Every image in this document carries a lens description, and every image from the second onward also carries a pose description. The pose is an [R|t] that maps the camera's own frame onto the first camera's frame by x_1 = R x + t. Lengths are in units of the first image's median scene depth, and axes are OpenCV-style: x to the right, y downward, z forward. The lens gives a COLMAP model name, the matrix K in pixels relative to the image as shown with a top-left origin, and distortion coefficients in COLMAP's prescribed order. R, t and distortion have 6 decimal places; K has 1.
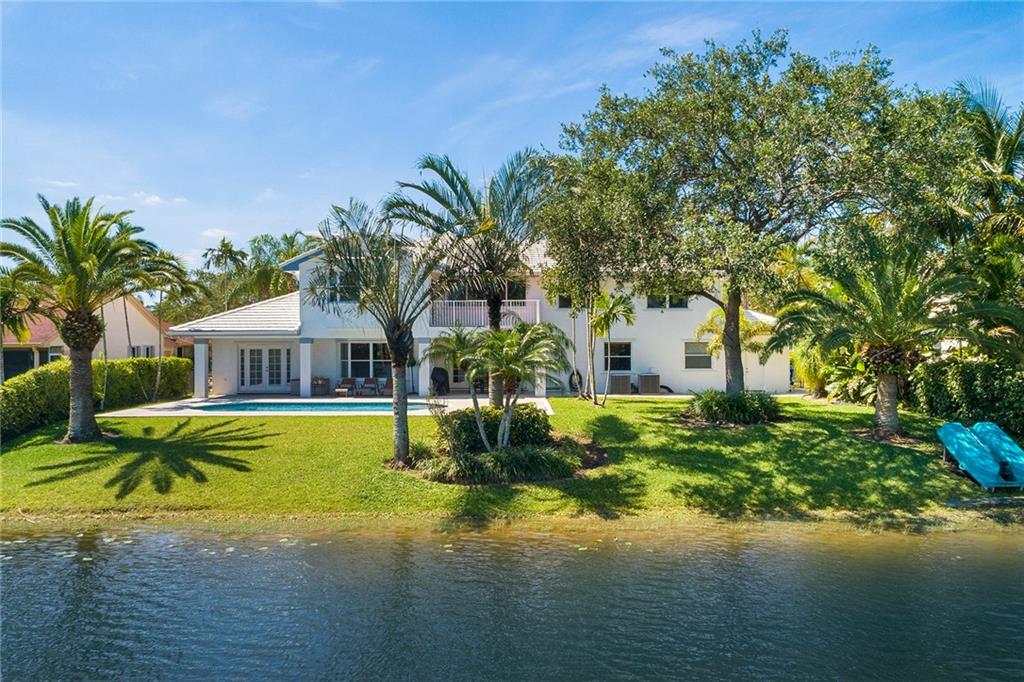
lens RADIAL K [[840.6, 0, 510.7], [0, 840.6, 324.3], [0, 0, 1]] dist [0.001845, 0.002337]
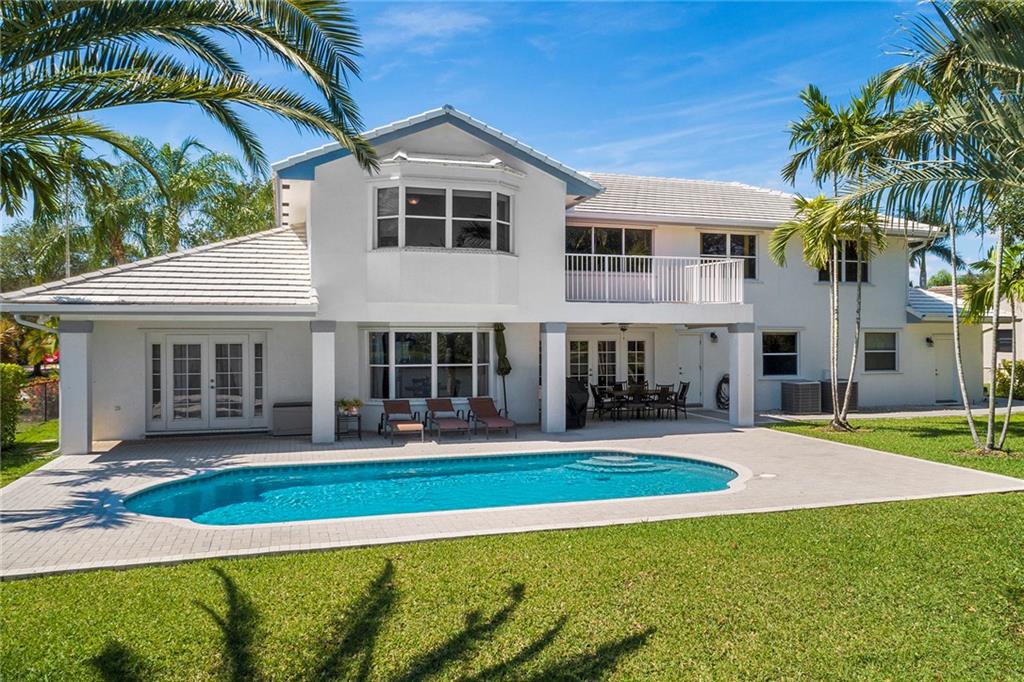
lens RADIAL K [[840.6, 0, 510.7], [0, 840.6, 324.3], [0, 0, 1]] dist [0.001845, 0.002337]
pose [[0.944331, 0.004474, 0.328967, -0.286139], [-0.005344, 0.999984, 0.001740, 0.016168], [-0.328954, -0.003401, 0.944340, 0.475775]]
